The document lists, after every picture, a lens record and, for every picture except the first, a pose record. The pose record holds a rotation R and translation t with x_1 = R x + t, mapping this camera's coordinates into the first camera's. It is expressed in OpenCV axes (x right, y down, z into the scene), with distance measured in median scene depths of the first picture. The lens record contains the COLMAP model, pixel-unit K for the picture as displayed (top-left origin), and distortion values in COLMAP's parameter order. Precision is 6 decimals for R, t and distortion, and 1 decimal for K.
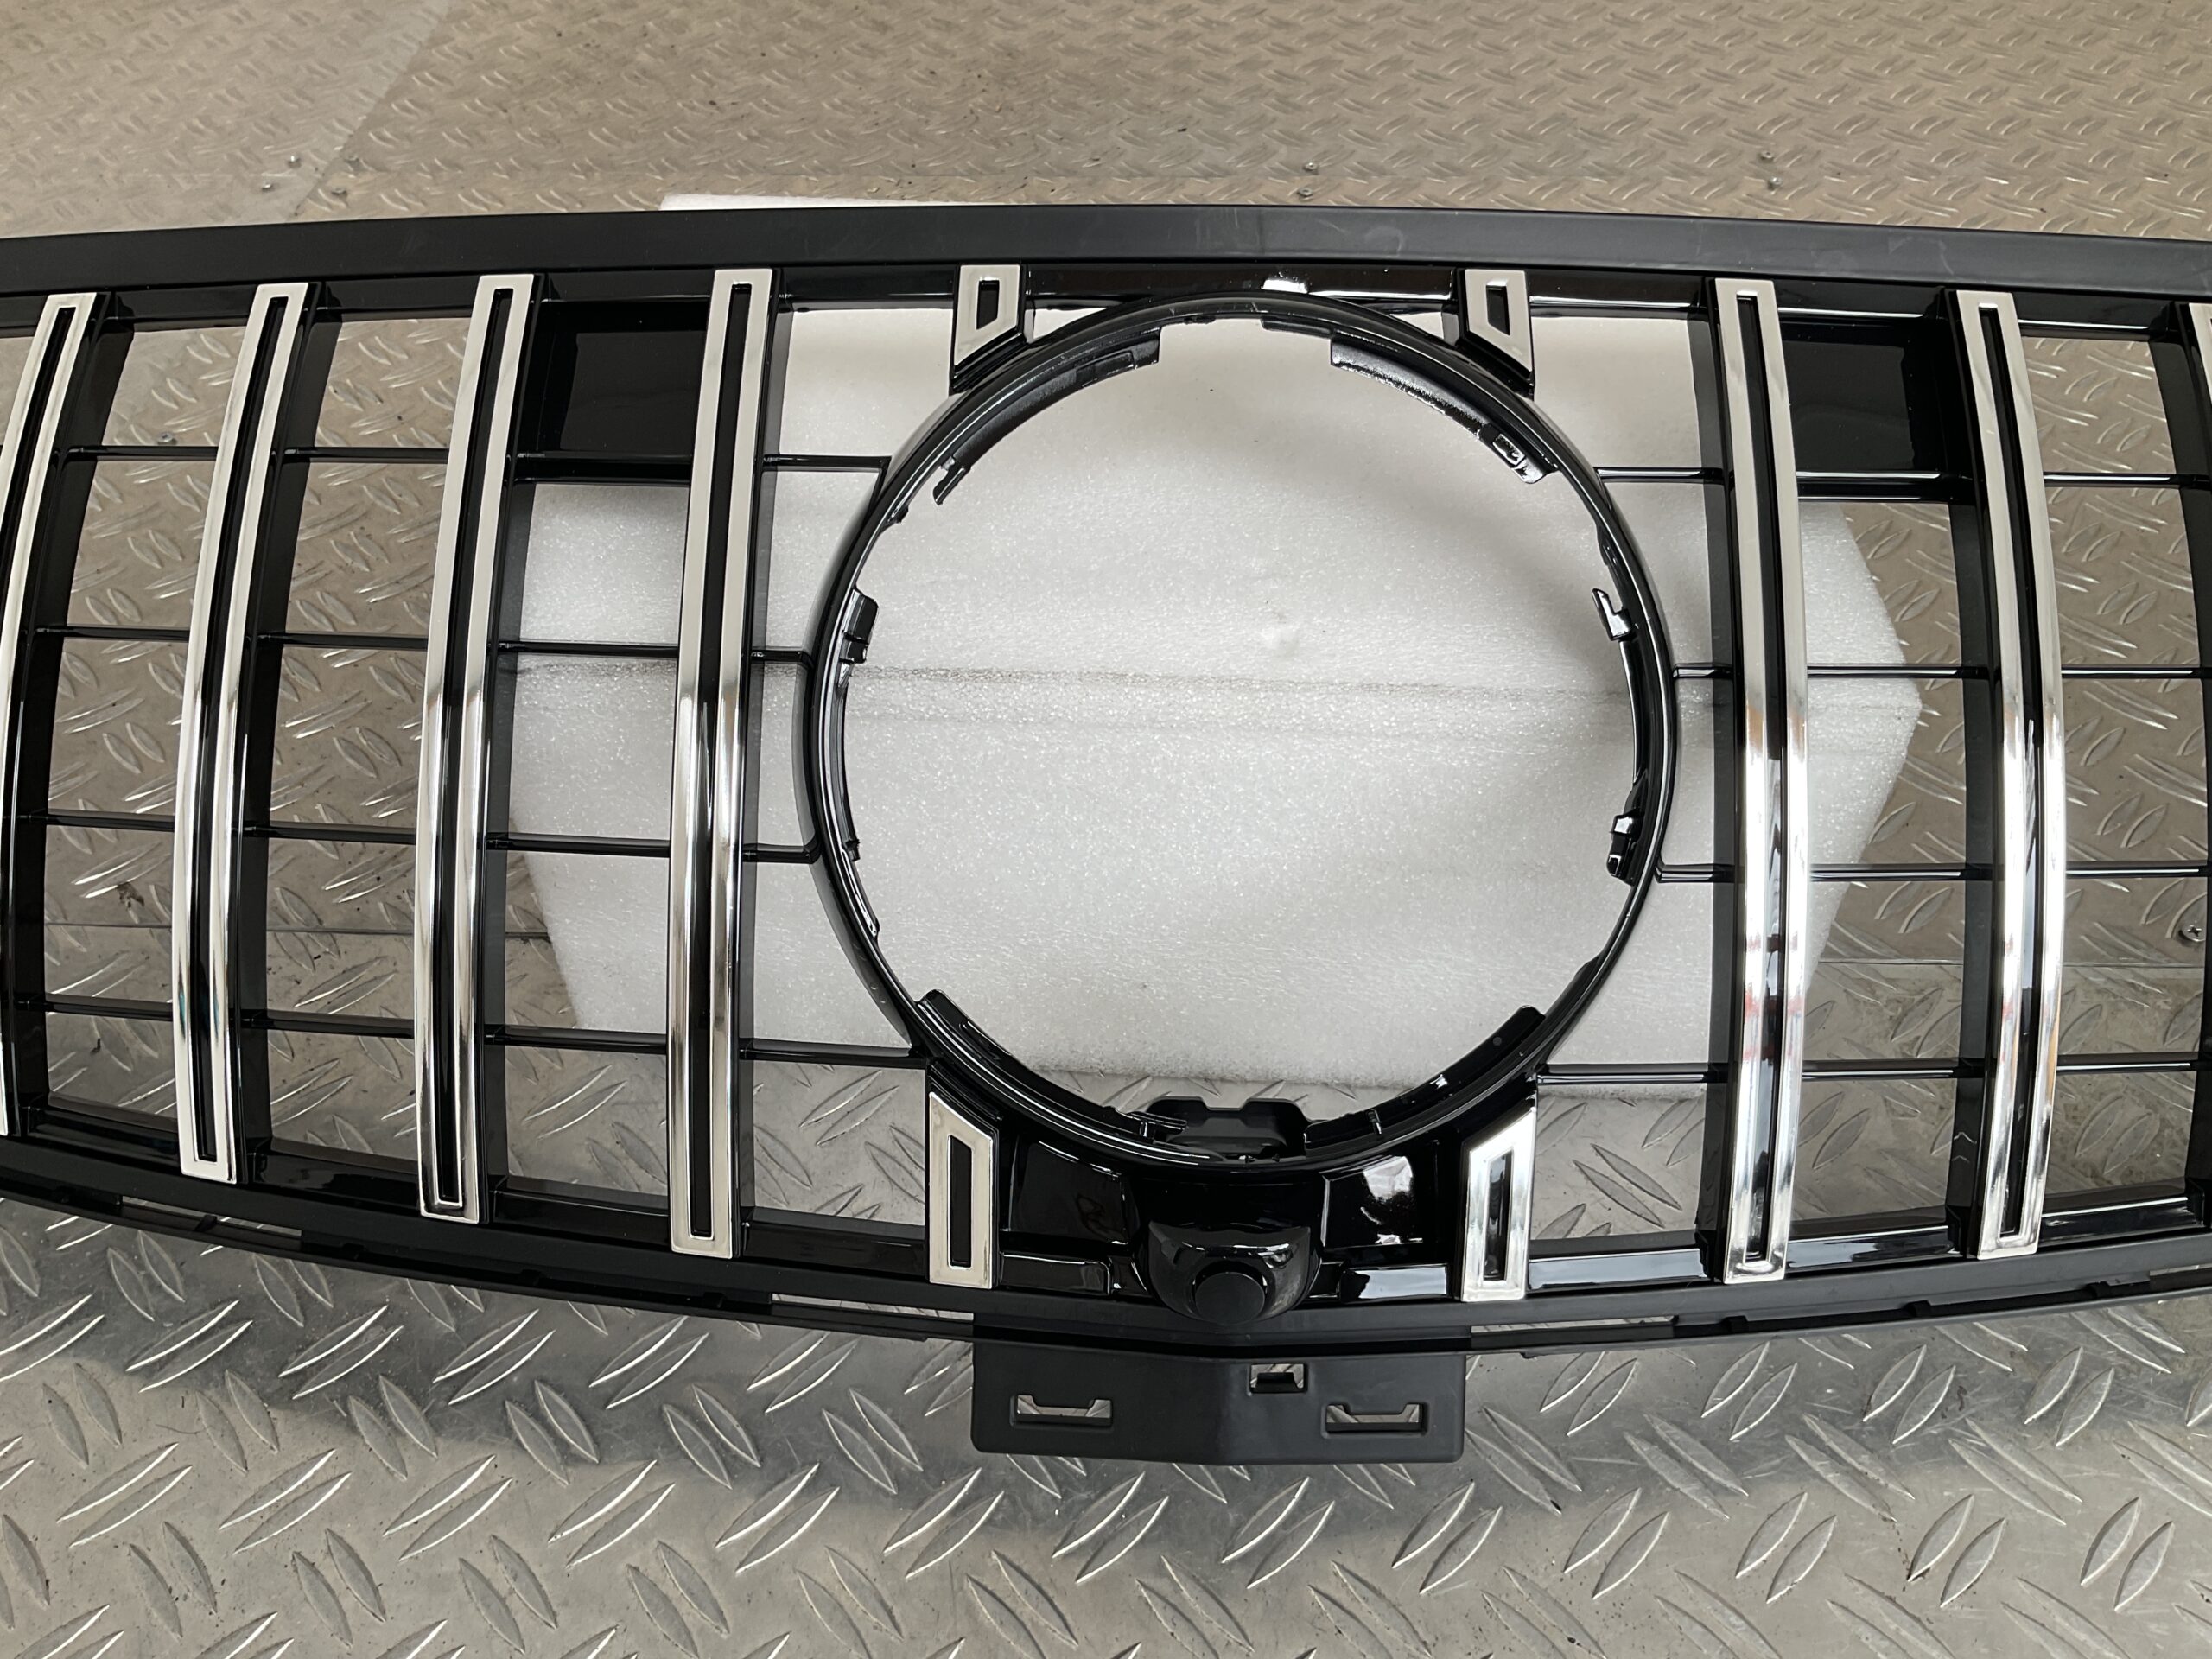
lens RADIAL K [[1842.1, 0, 1106.0], [0, 1842.1, 829.5], [0, 0, 1]] dist [-0.003366, -0.020354]
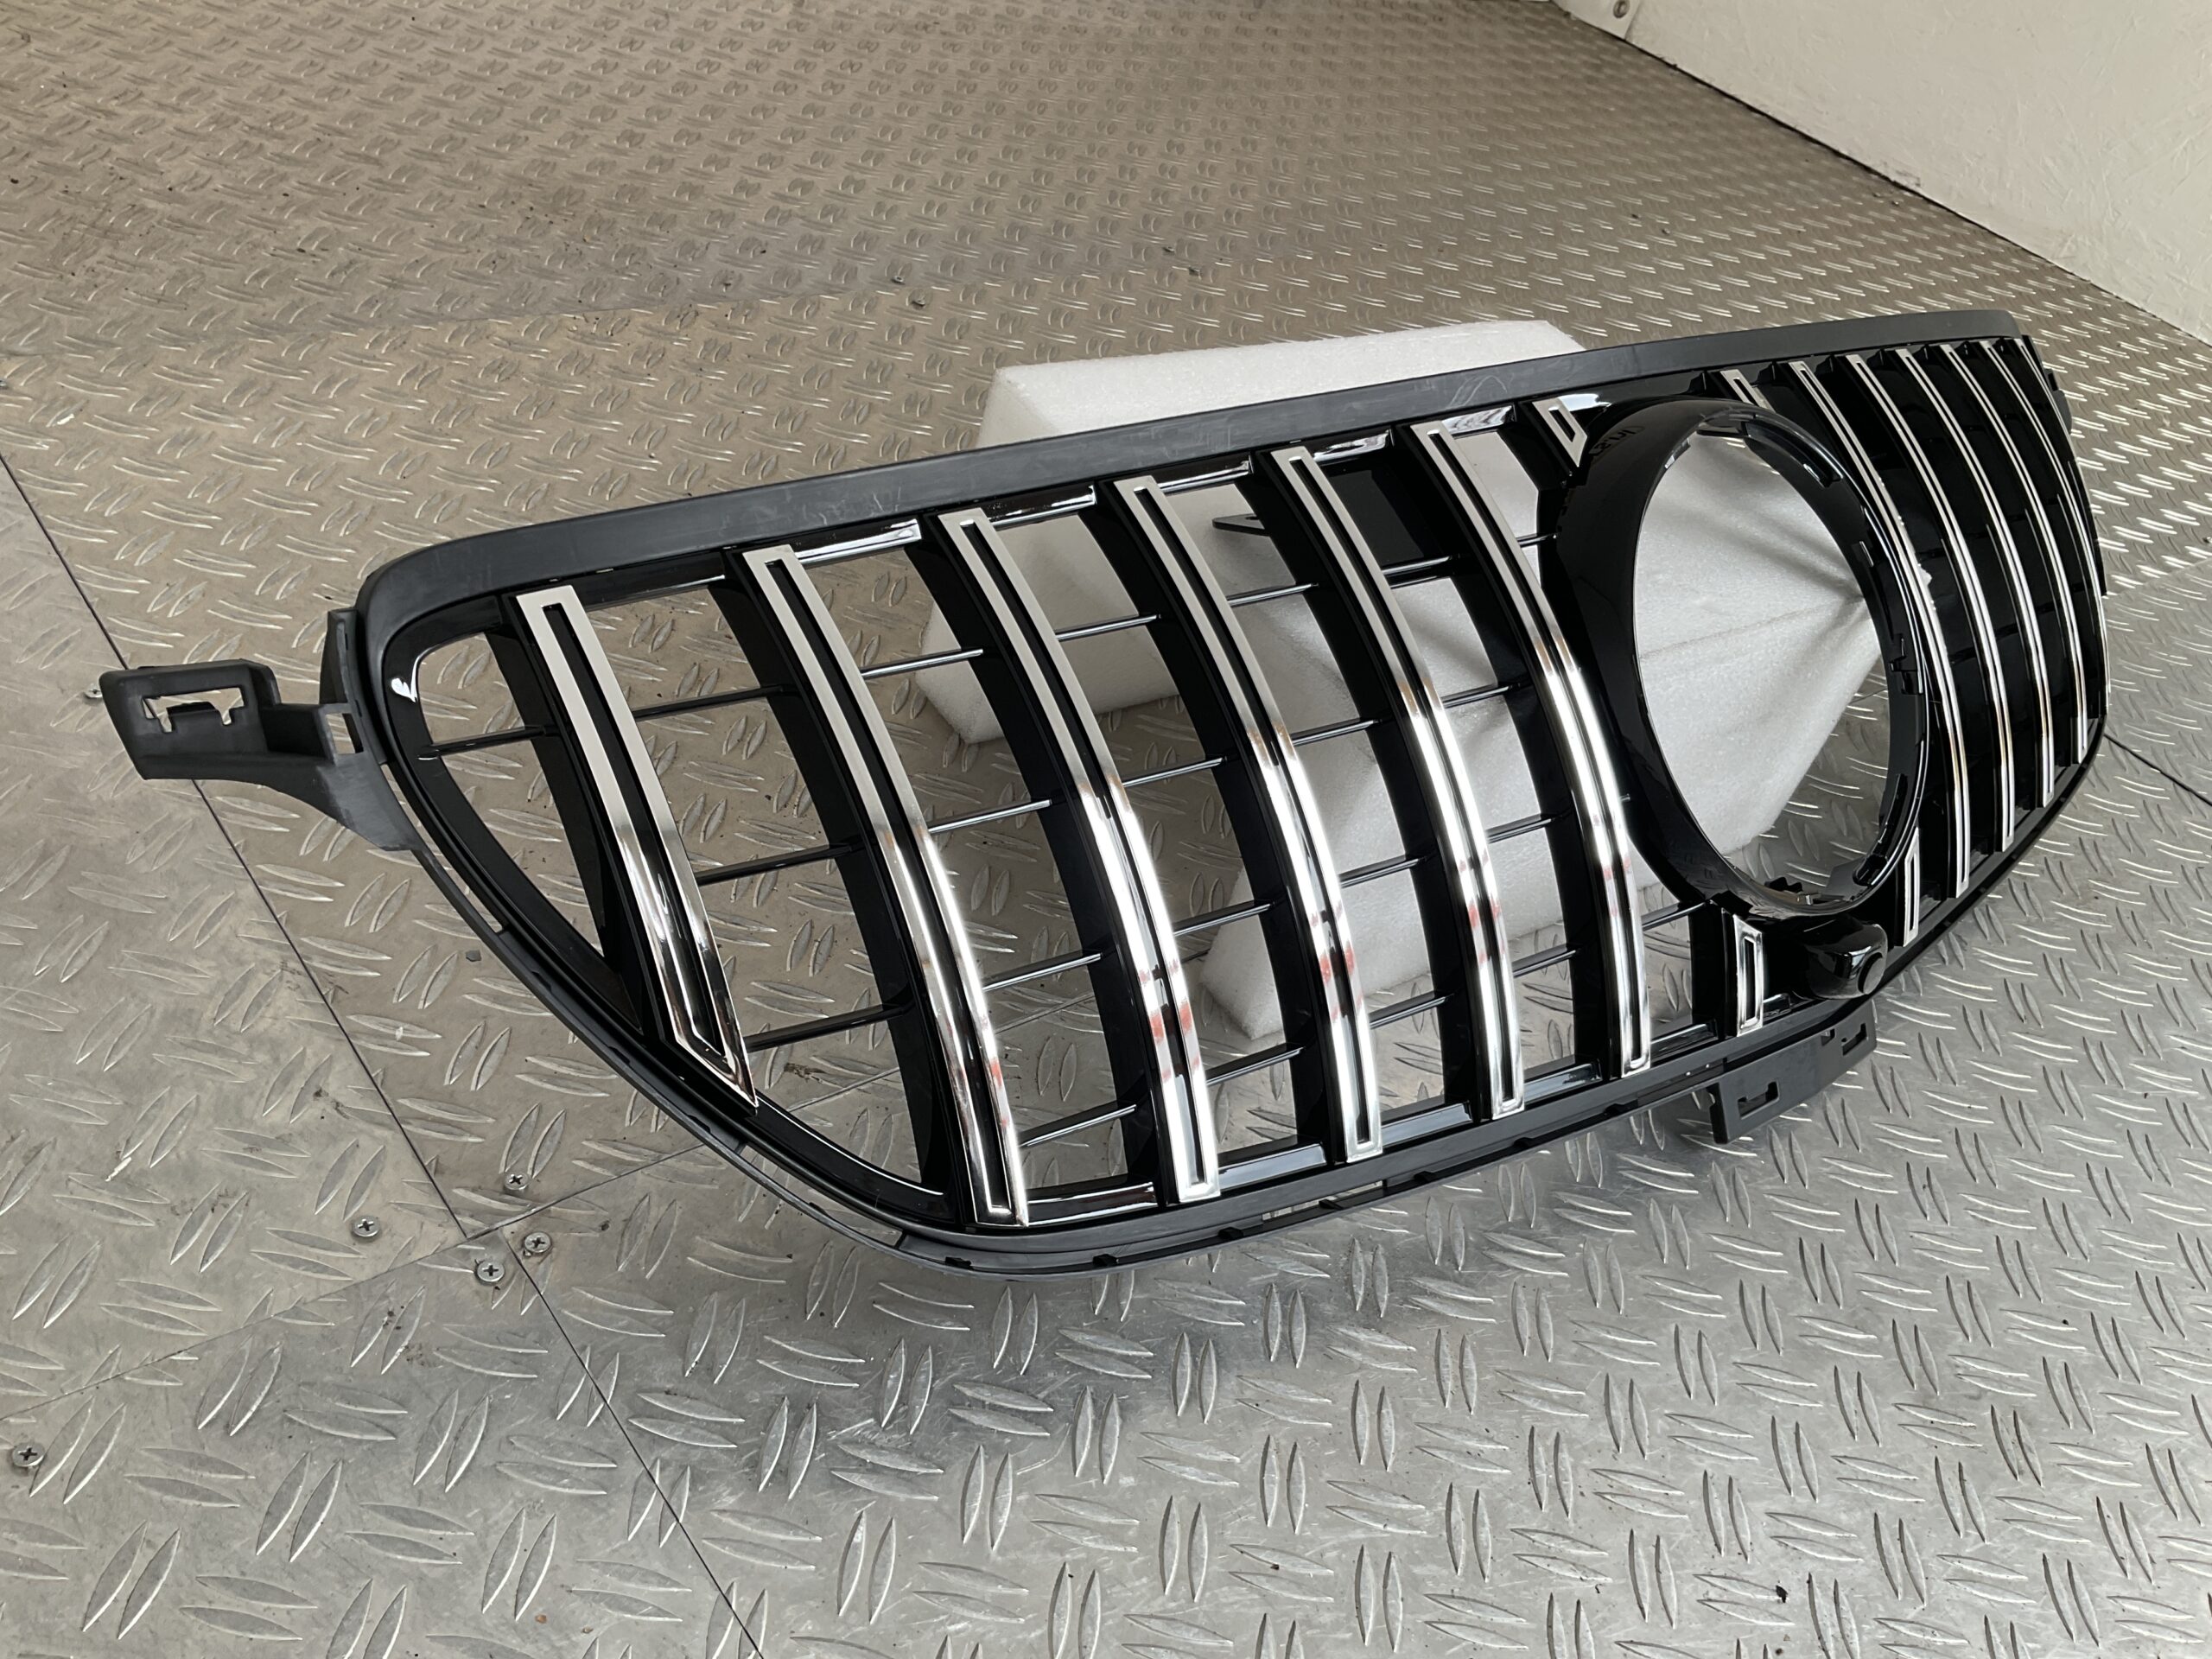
lens RADIAL K [[1851.6, 0, 1094.0], [0, 1851.6, 828.6], [0, 0, 1]] dist [-0.011810, -0.016645]
pose [[0.728133, -0.241517, 0.641476, -1.408162], [0.254091, 0.964296, 0.074642, -0.173591], [-0.636600, 0.108644, 0.763503, 0.124824]]
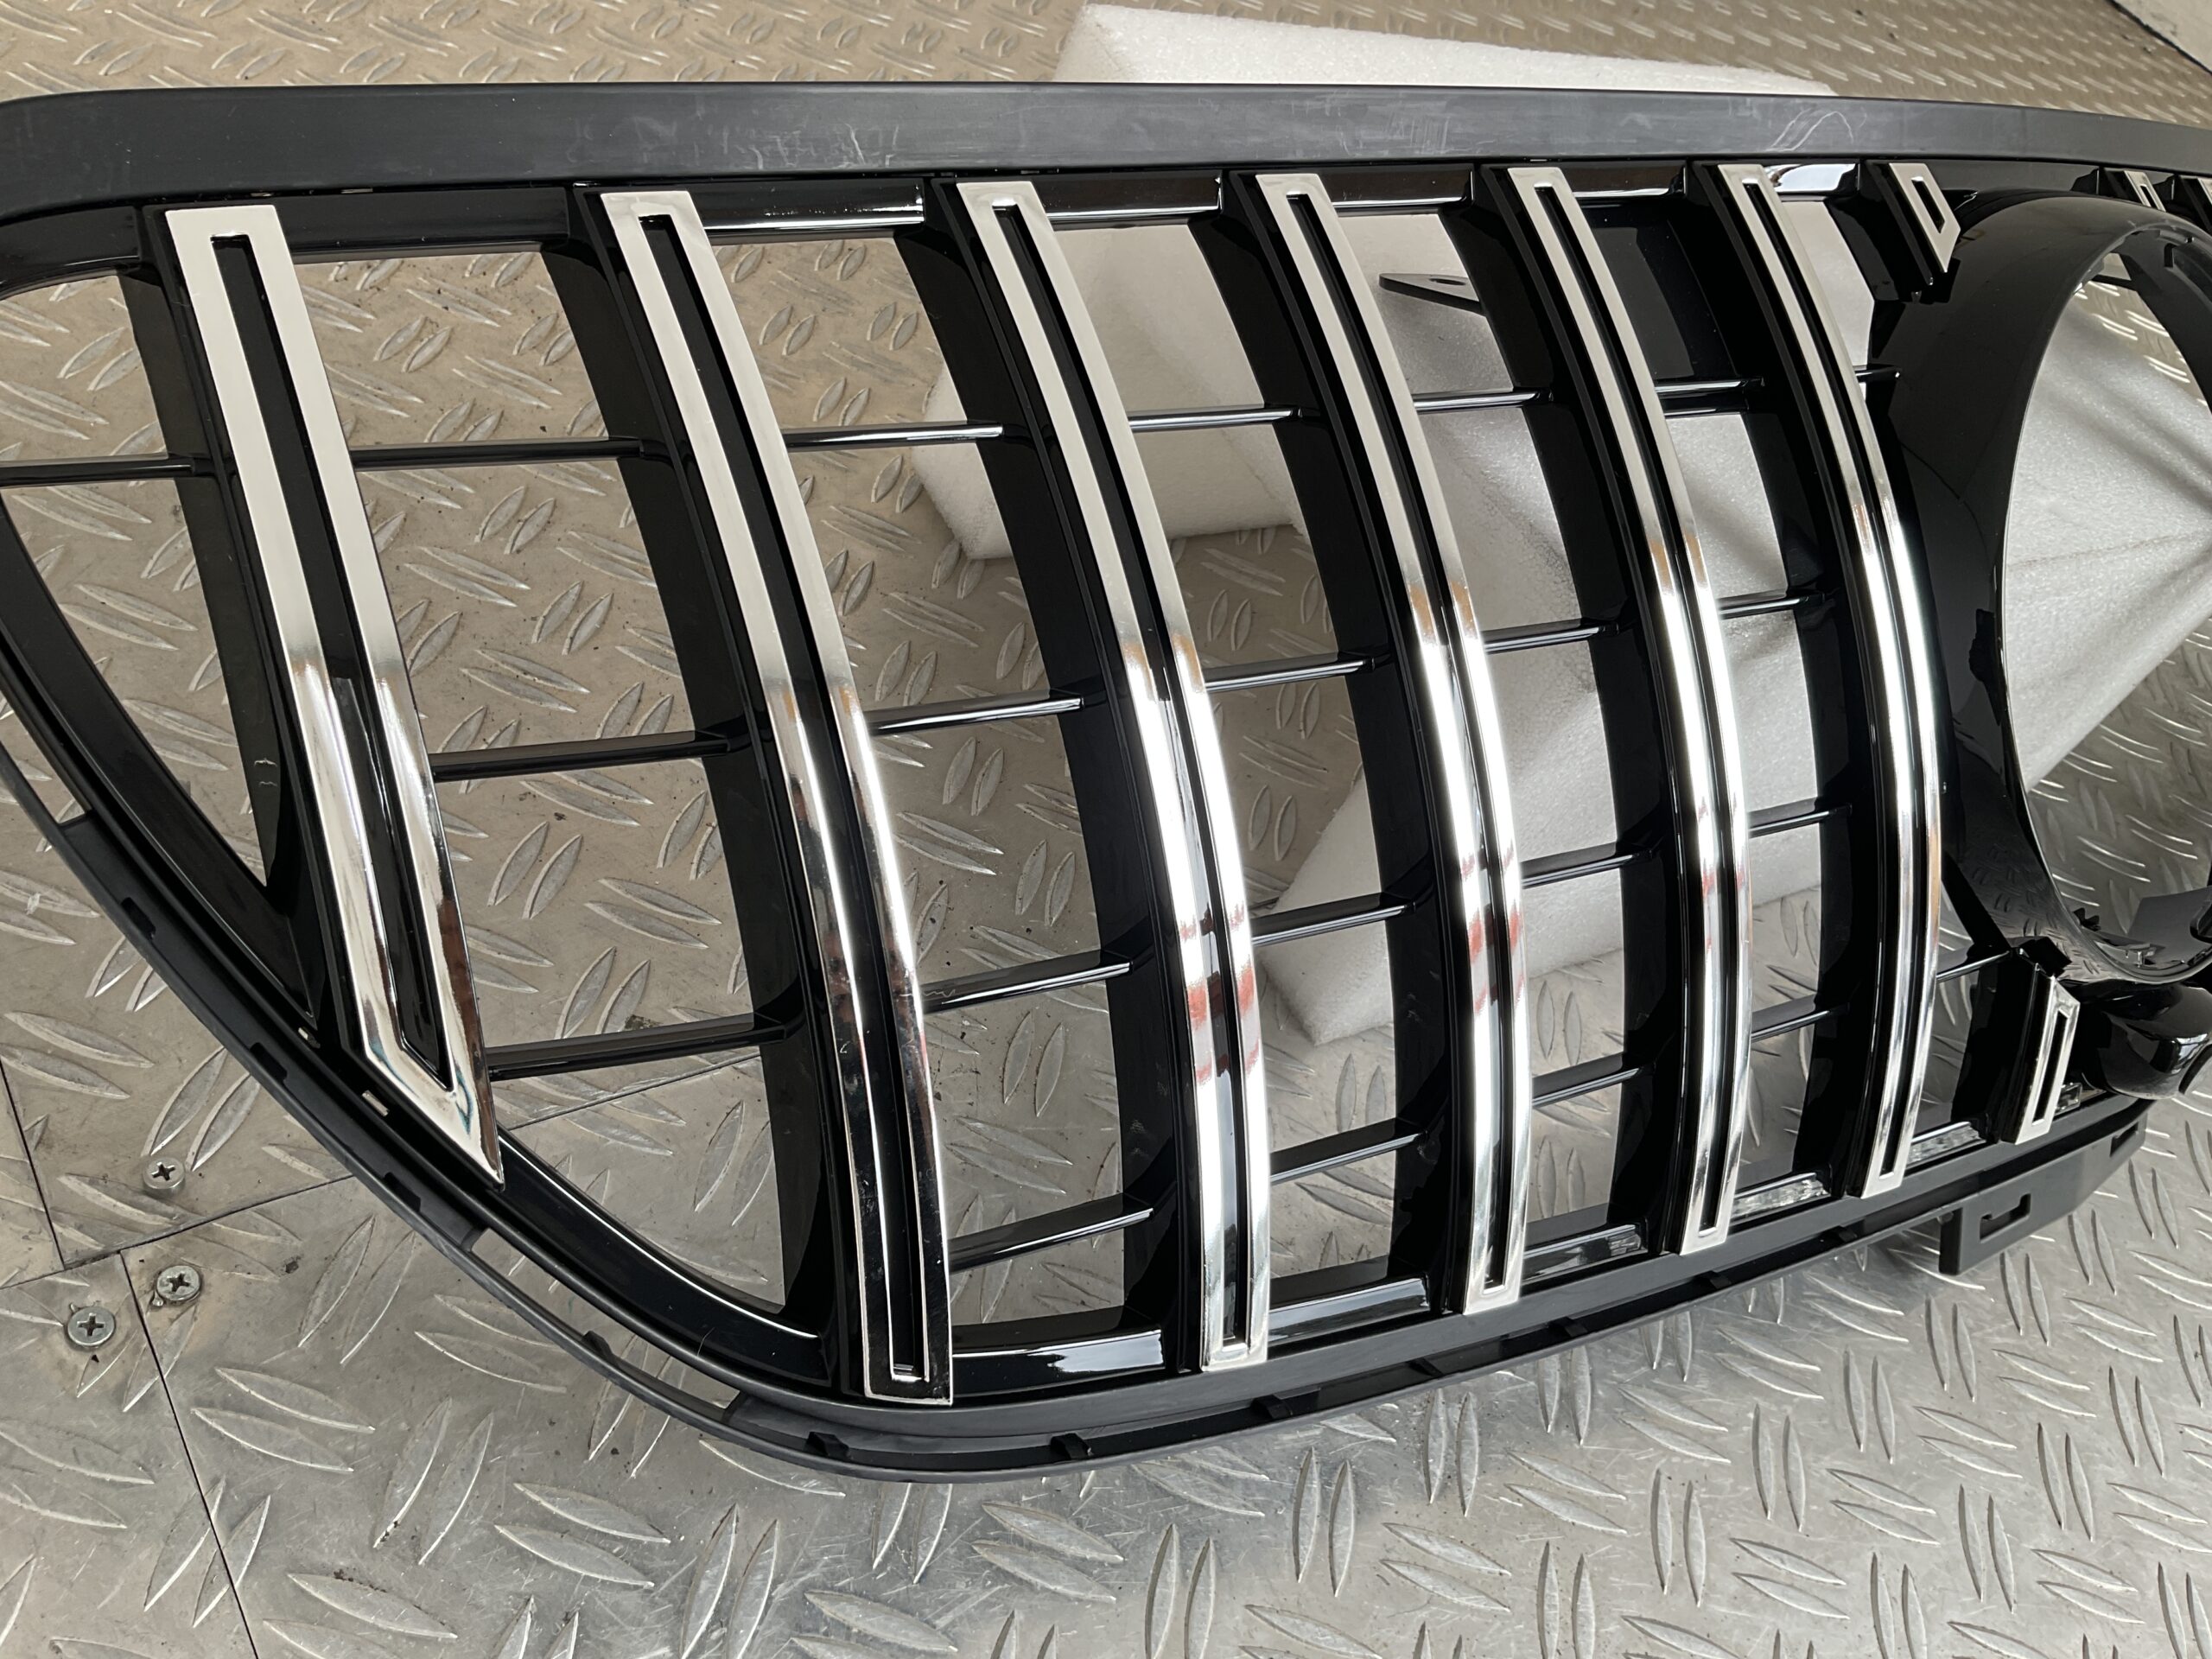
lens RADIAL K [[1841.6, 0, 1100.5], [0, 1841.6, 843.1], [0, 0, 1]] dist [-0.016280, -0.014075]
pose [[0.755417, -0.214617, 0.619100, -1.090319], [0.121002, 0.974280, 0.190098, -0.188629], [-0.643975, -0.068690, 0.761957, 0.520684]]
